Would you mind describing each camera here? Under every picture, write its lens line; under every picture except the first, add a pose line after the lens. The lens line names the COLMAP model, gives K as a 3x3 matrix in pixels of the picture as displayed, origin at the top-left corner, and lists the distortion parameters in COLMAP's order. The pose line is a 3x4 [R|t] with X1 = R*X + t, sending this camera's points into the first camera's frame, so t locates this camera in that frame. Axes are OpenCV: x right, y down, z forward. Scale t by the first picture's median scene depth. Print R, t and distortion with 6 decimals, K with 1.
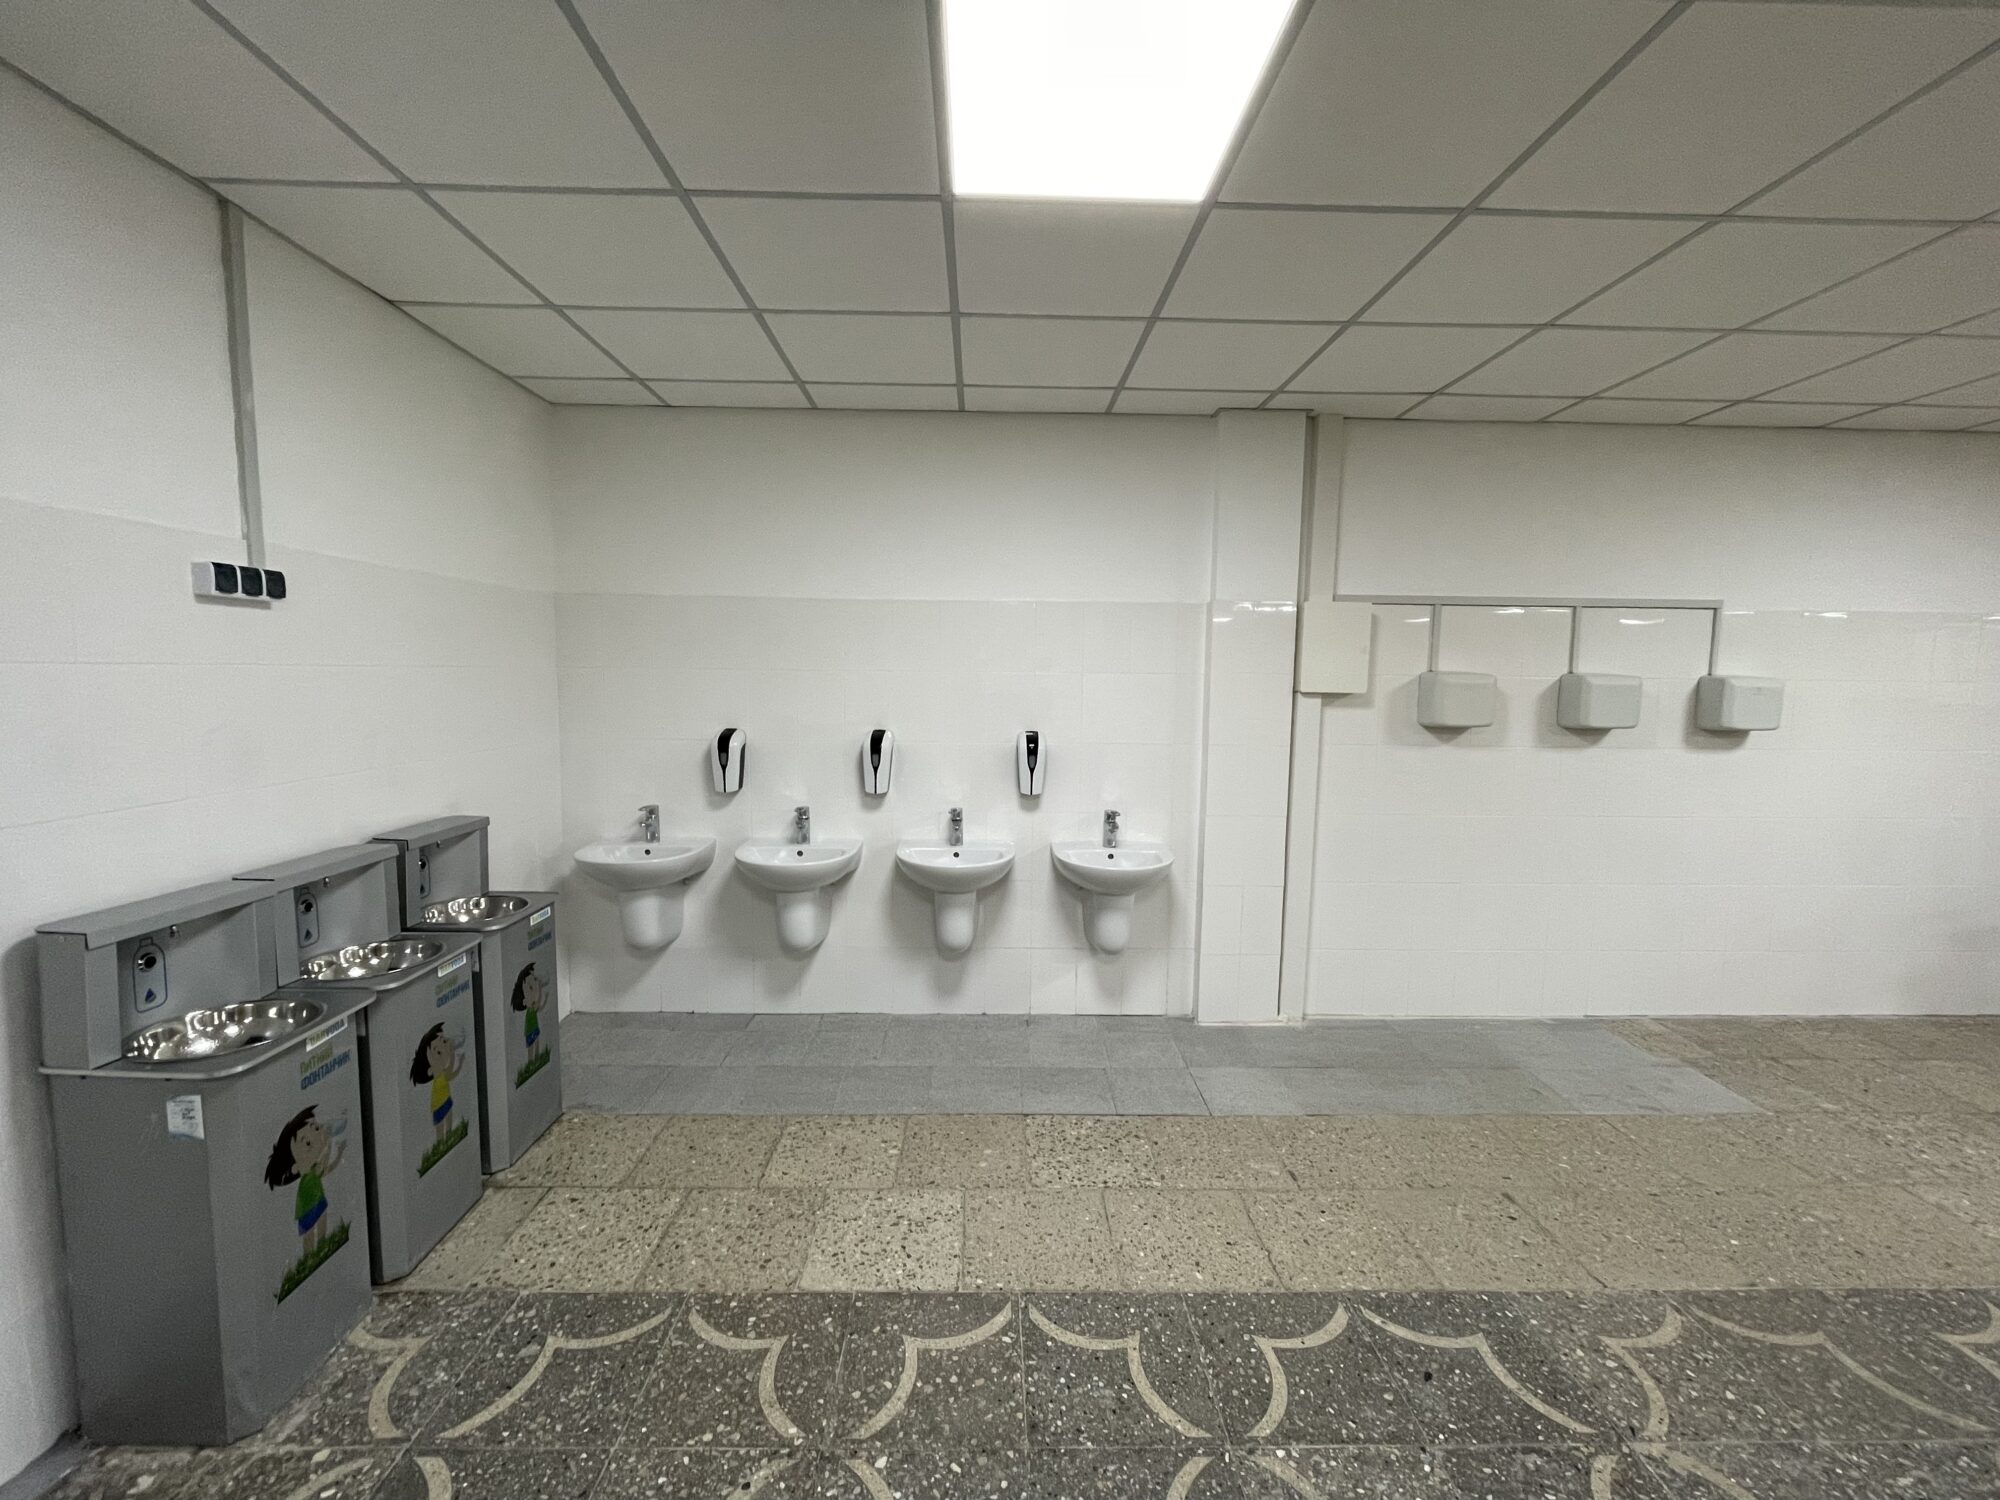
lens RADIAL K [[802.9, 0, 996.7], [0, 802.9, 746.5], [0, 0, 1]] dist [-0.000102, -0.000024]
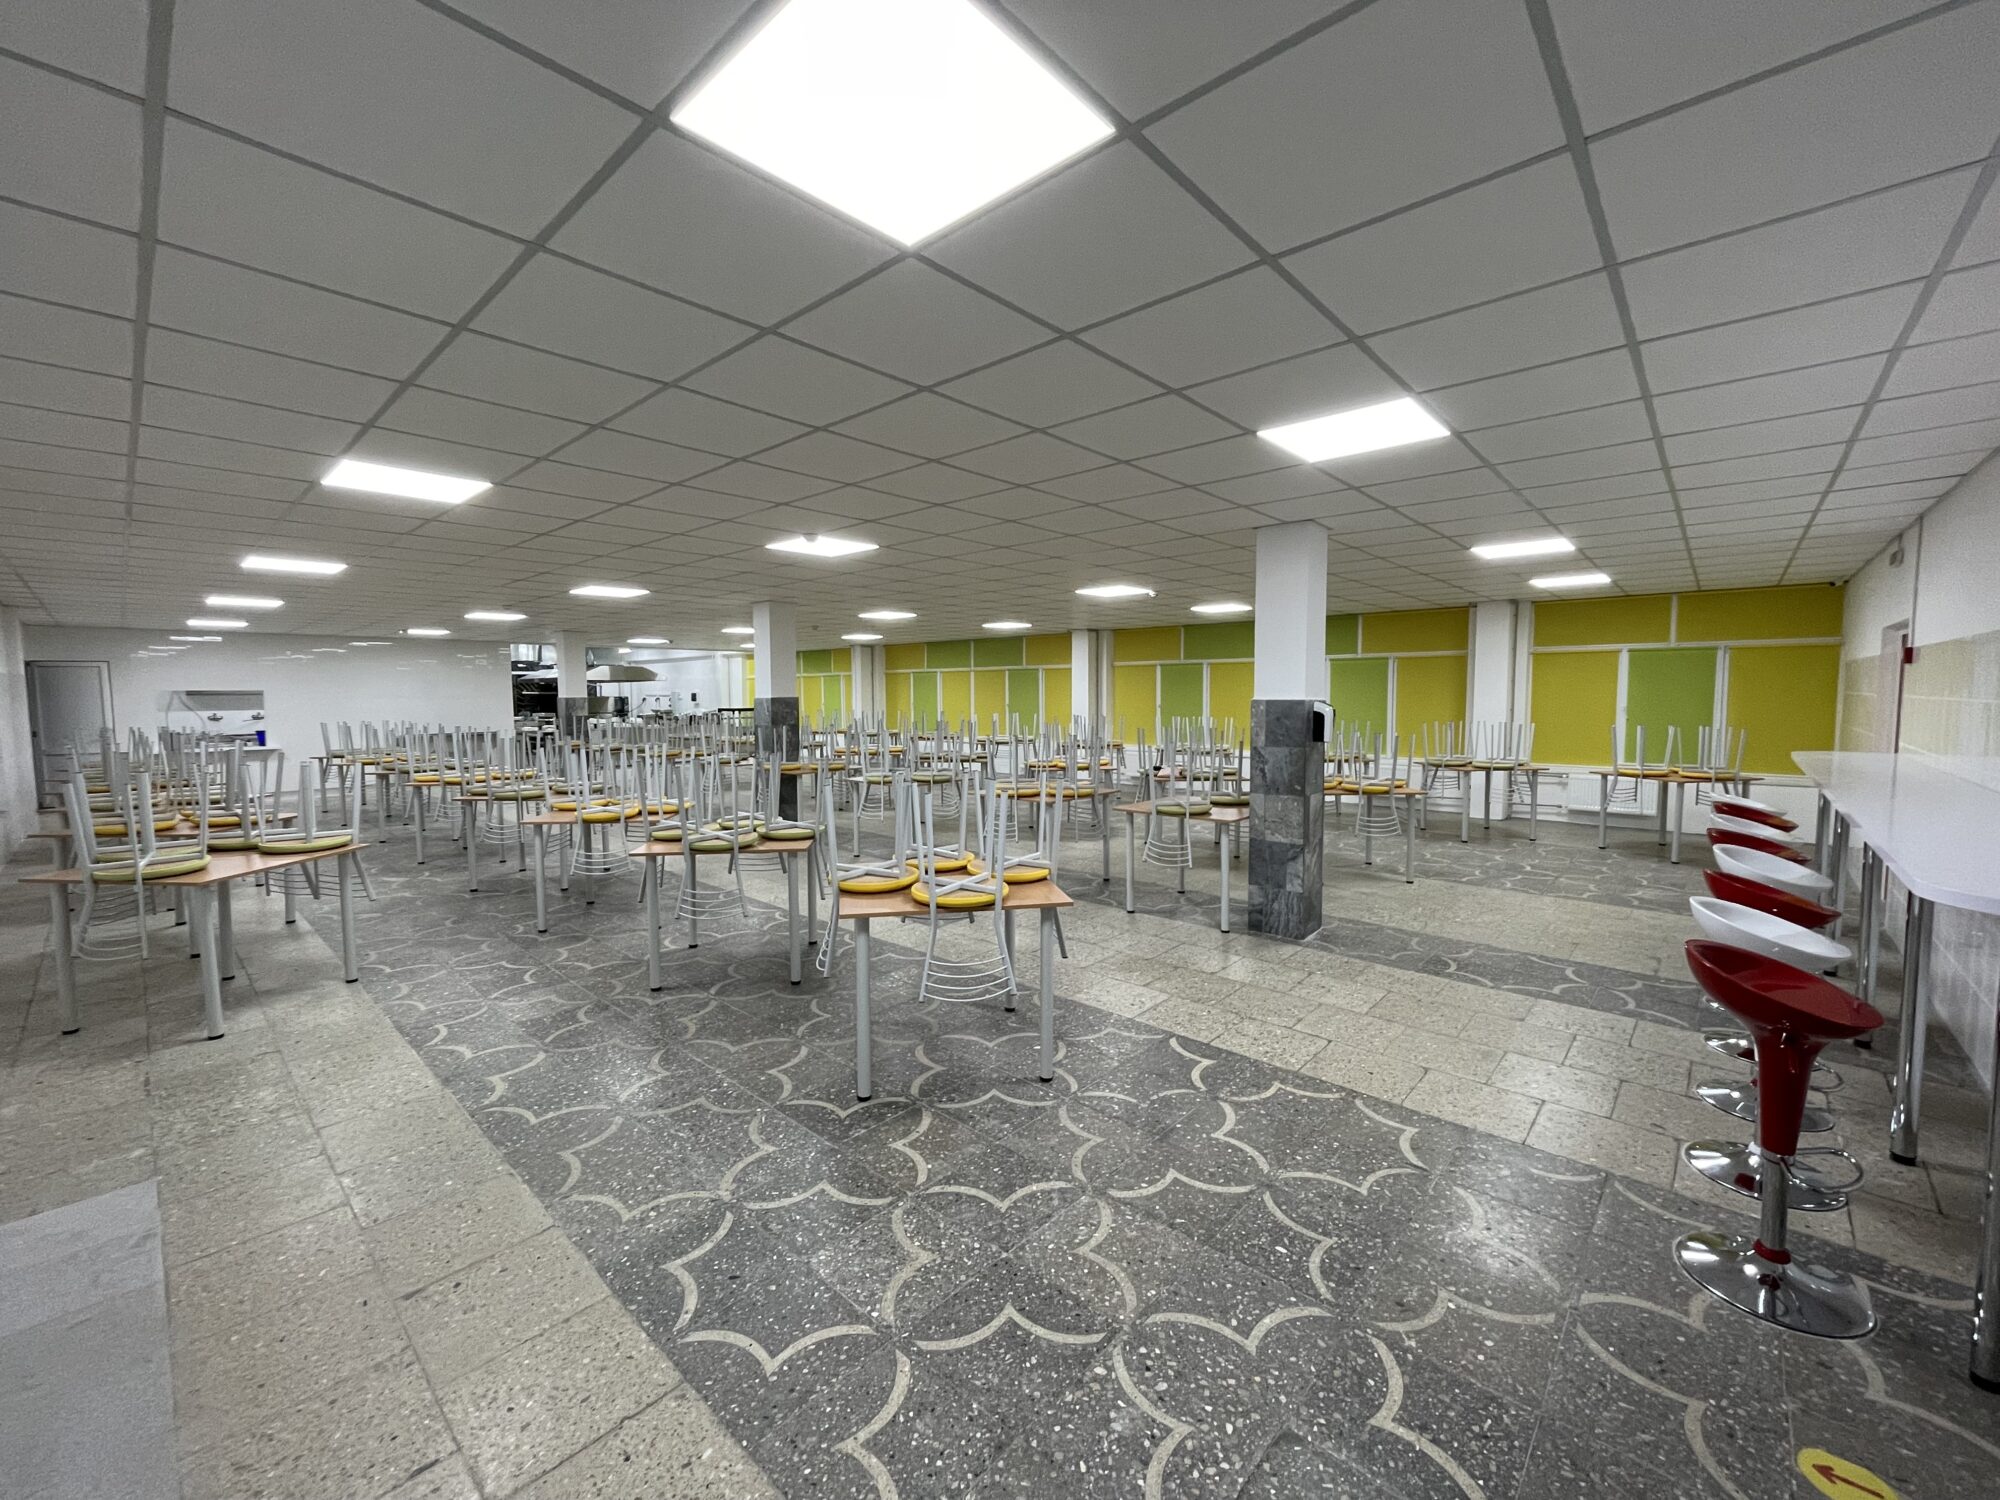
lens RADIAL K [[802.9, 0, 1000.7], [0, 802.9, 745.7], [0, 0, 1]] dist [-0.000102, -0.000024]
pose [[-0.727942, -0.052205, 0.683648, -0.561526], [0.056675, 0.989103, 0.135878, -0.172729], [-0.683292, 0.137657, -0.717051, 1.473048]]
